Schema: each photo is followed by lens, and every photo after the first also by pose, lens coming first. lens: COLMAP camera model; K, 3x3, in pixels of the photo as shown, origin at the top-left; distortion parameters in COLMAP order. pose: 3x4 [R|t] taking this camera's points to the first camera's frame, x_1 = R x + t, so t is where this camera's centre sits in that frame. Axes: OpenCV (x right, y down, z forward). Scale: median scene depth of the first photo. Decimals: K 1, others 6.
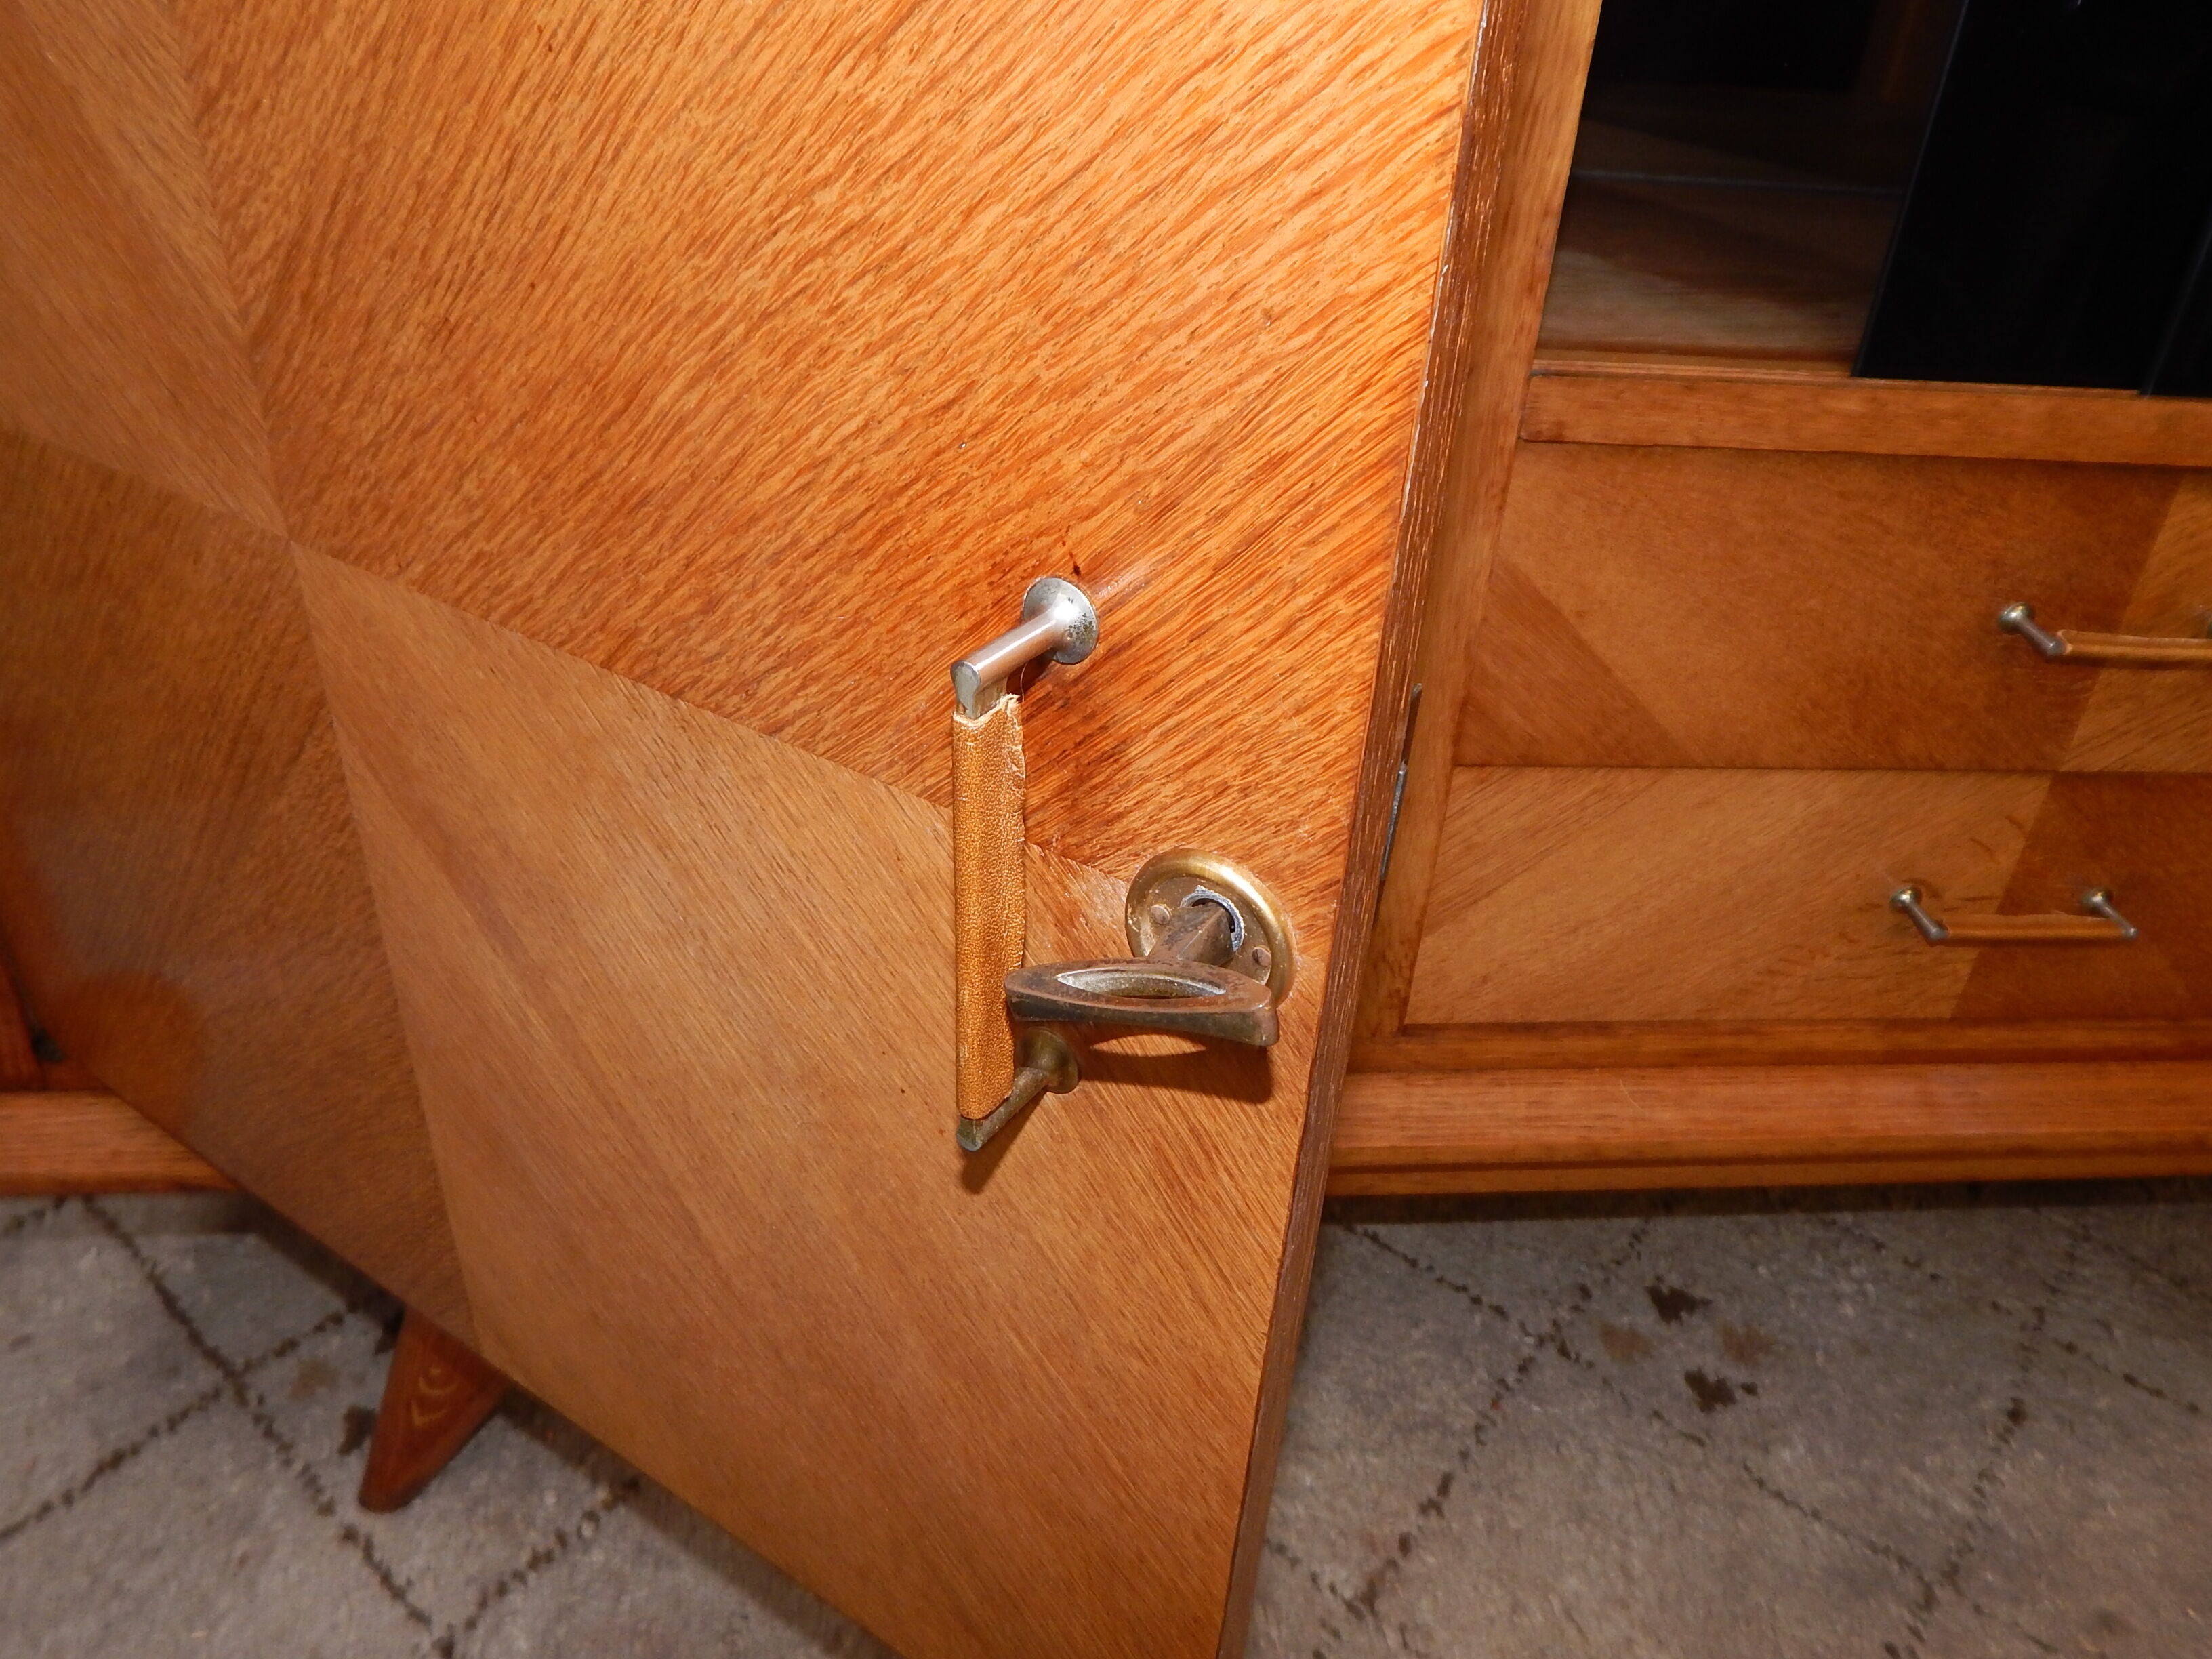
lens RADIAL K [[1574.4, 0, 1118.2], [0, 1574.4, 821.8], [0, 0, 1]] dist [-0.004456, -0.010691]
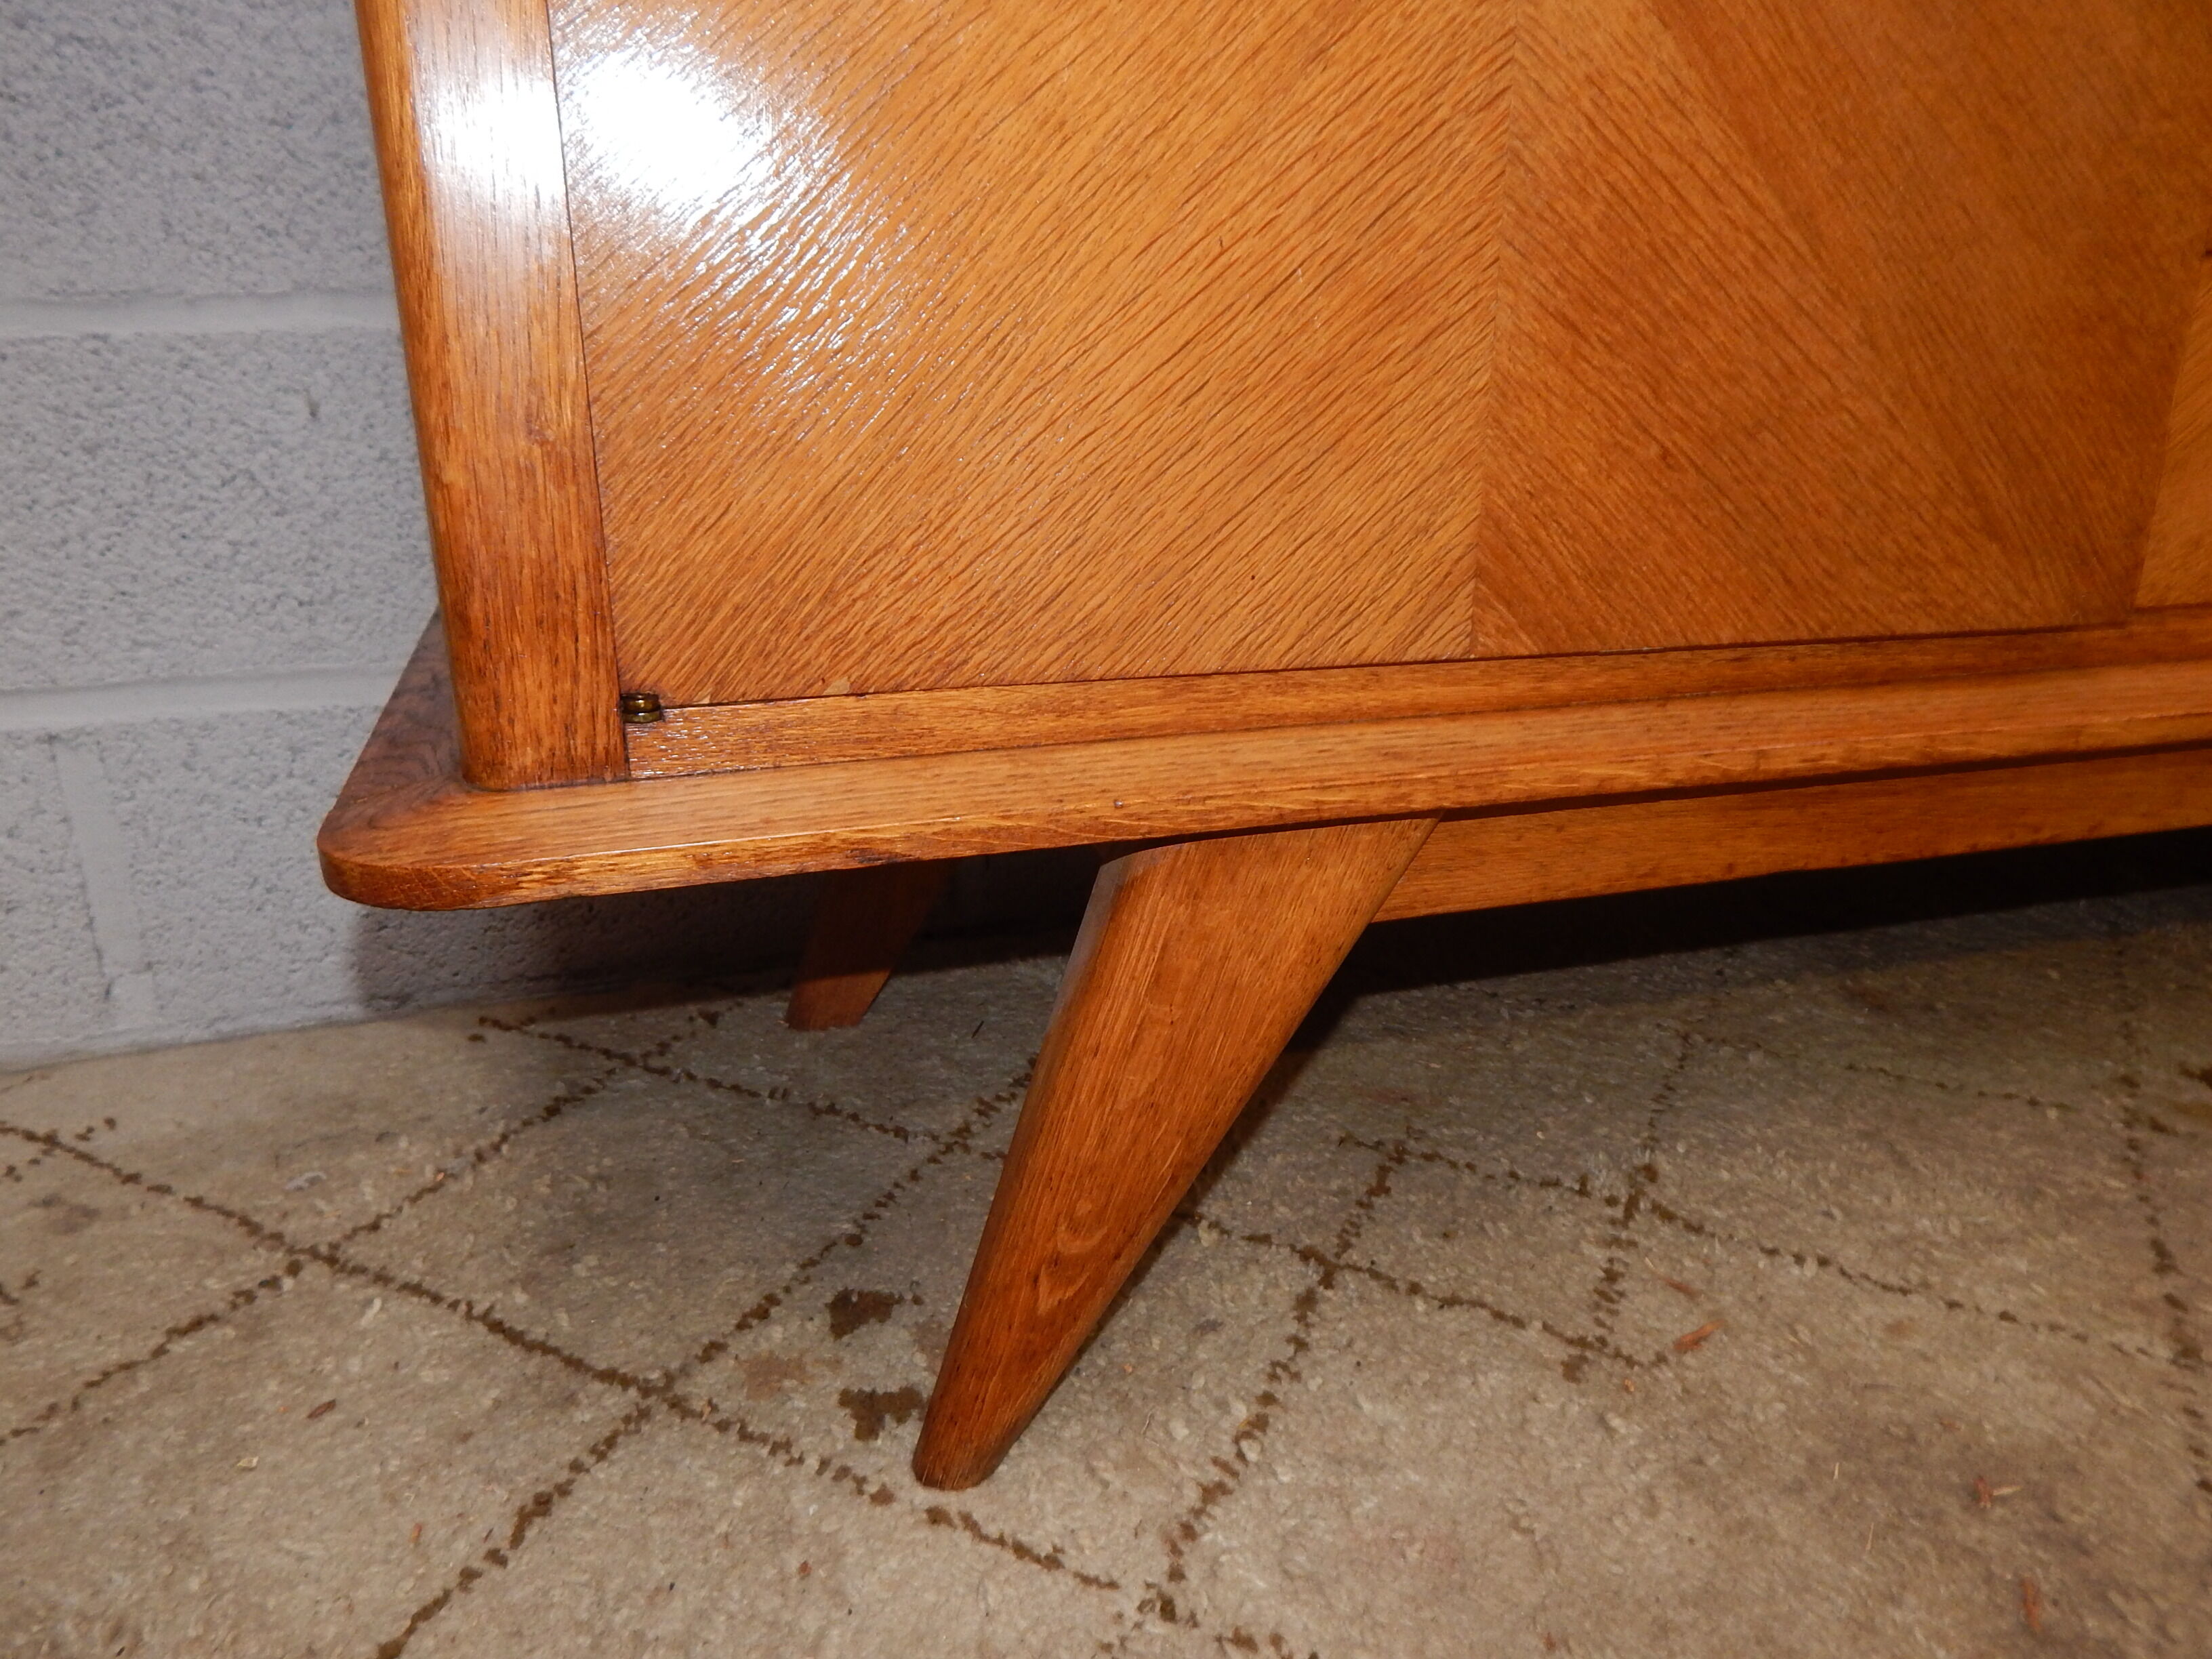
lens RADIAL K [[1574.4, 0, 1117.4], [0, 1574.4, 849.9], [0, 0, 1]] dist [-0.004456, -0.010691]
pose [[0.977063, -0.122424, 0.174241, -0.528388], [0.155946, 0.968533, -0.193972, 0.333986], [-0.145011, 0.216696, 0.965409, 0.255769]]
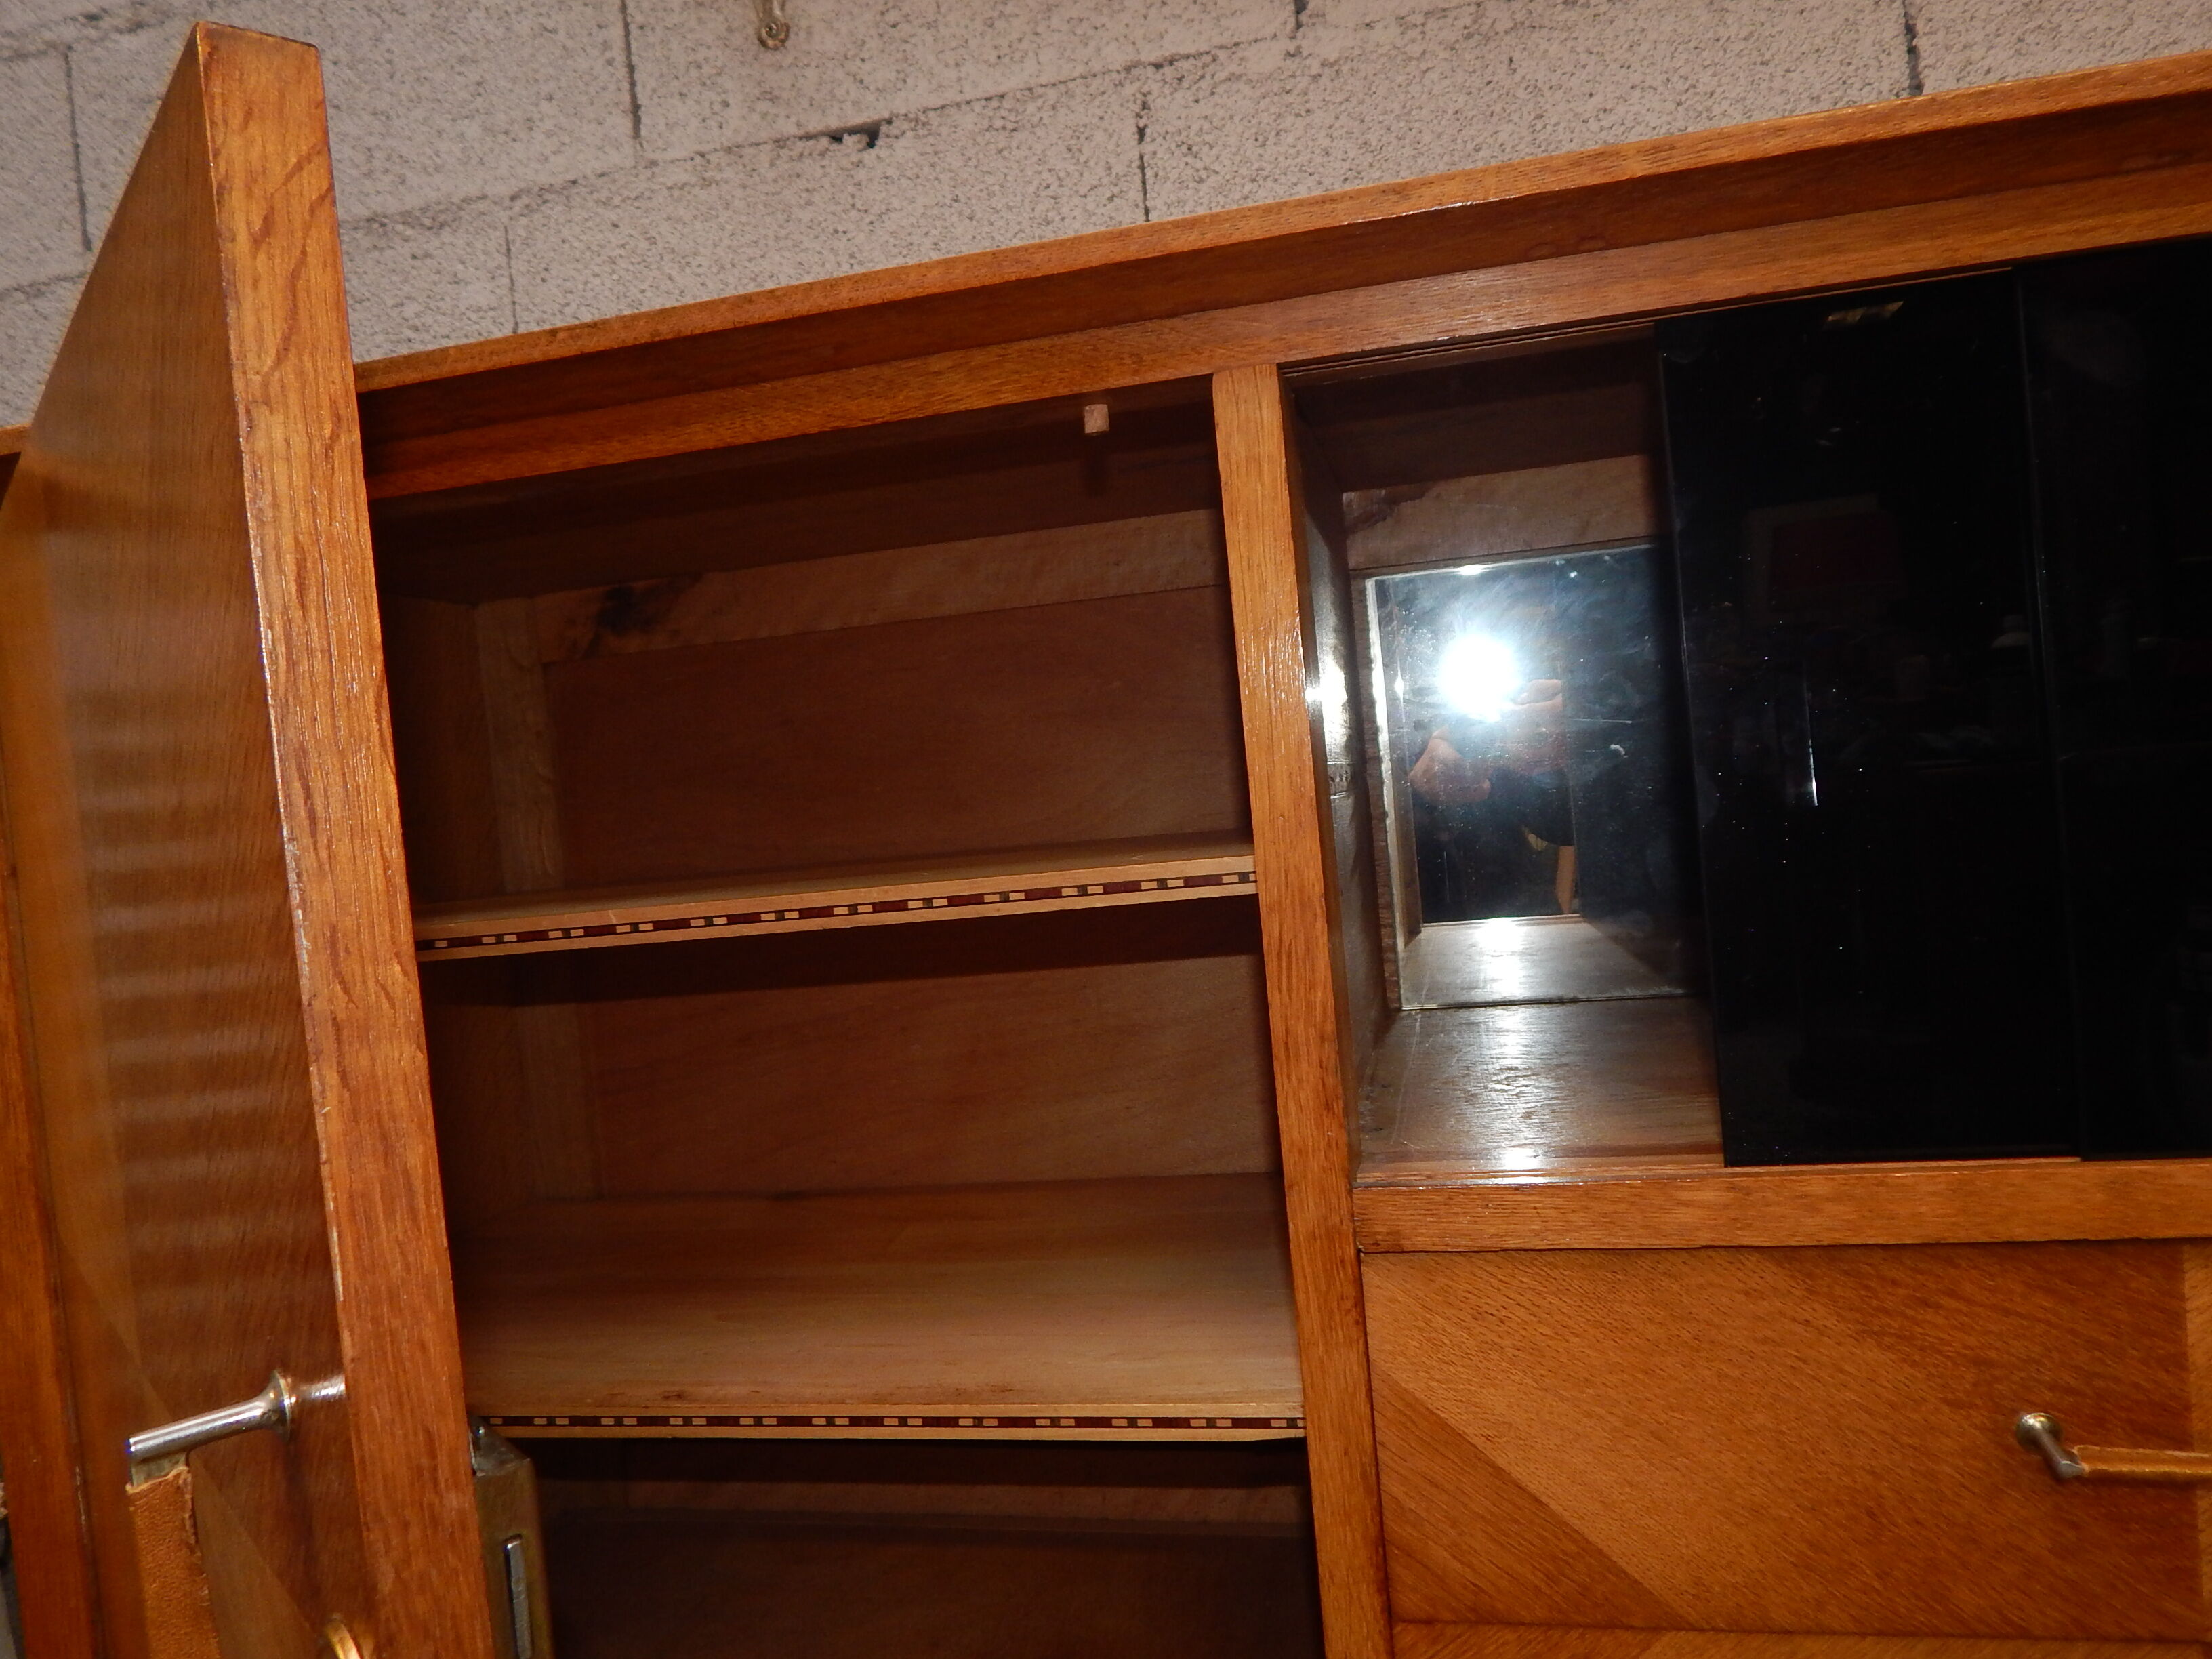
lens RADIAL K [[1574.4, 0, 1110.6], [0, 1574.4, 822.0], [0, 0, 1]] dist [-0.004456, -0.010691]
pose [[0.939455, -0.138170, -0.313581, 0.352744], [-0.040180, 0.864377, -0.501237, 0.023058], [0.340309, 0.483490, 0.806491, 0.003326]]
